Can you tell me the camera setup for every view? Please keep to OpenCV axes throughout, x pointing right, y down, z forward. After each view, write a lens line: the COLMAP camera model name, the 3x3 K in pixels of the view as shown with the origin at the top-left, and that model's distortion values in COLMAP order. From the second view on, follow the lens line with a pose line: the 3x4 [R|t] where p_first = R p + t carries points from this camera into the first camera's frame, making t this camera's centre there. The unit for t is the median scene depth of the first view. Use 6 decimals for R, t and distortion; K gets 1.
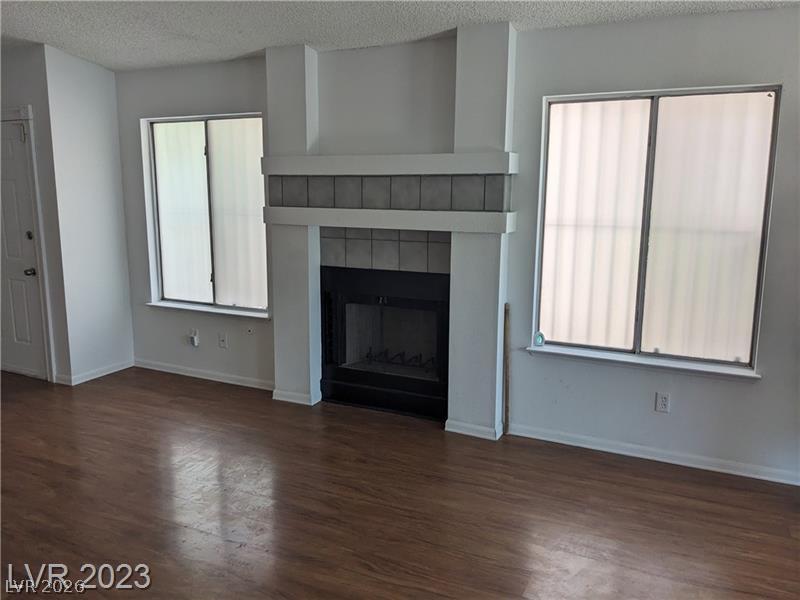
lens RADIAL K [[638.1, 0, 389.7], [0, 638.1, 295.2], [0, 0, 1]] dist [0.073937, -0.113599]
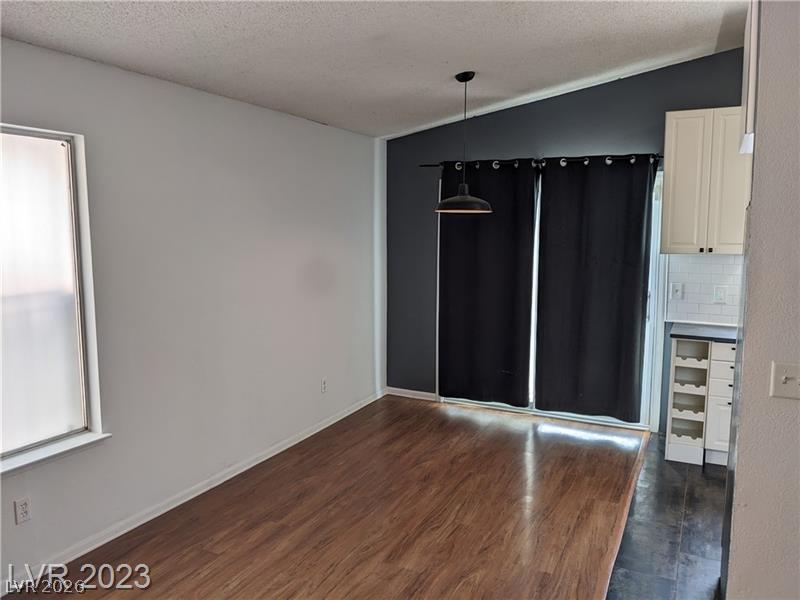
lens RADIAL K [[629.1, 0, 398.7], [0, 629.1, 306.1], [0, 0, 1]] dist [0.077083, -0.108533]
pose [[0.003940, -0.121462, 0.992588, -0.274868], [0.173345, 0.977652, 0.118946, -0.079223], [-0.984853, 0.171592, 0.024907, 0.402433]]
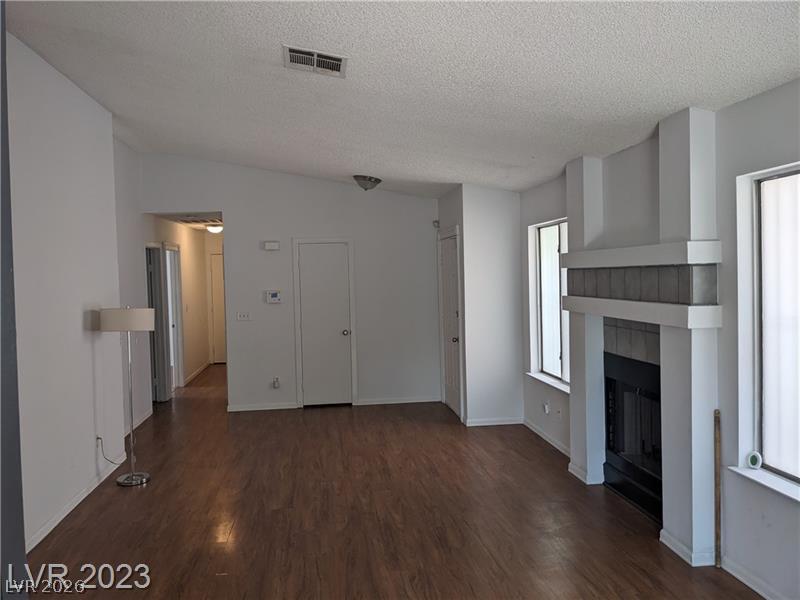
lens RADIAL K [[645.4, 0, 379.5], [0, 645.4, 296.9], [0, 0, 1]] dist [0.078187, -0.118891]
pose [[0.524708, 0.013726, -0.851172, 0.631644], [-0.121837, 0.990787, -0.059130, -0.028260], [0.842519, 0.134730, 0.521546, 0.121229]]
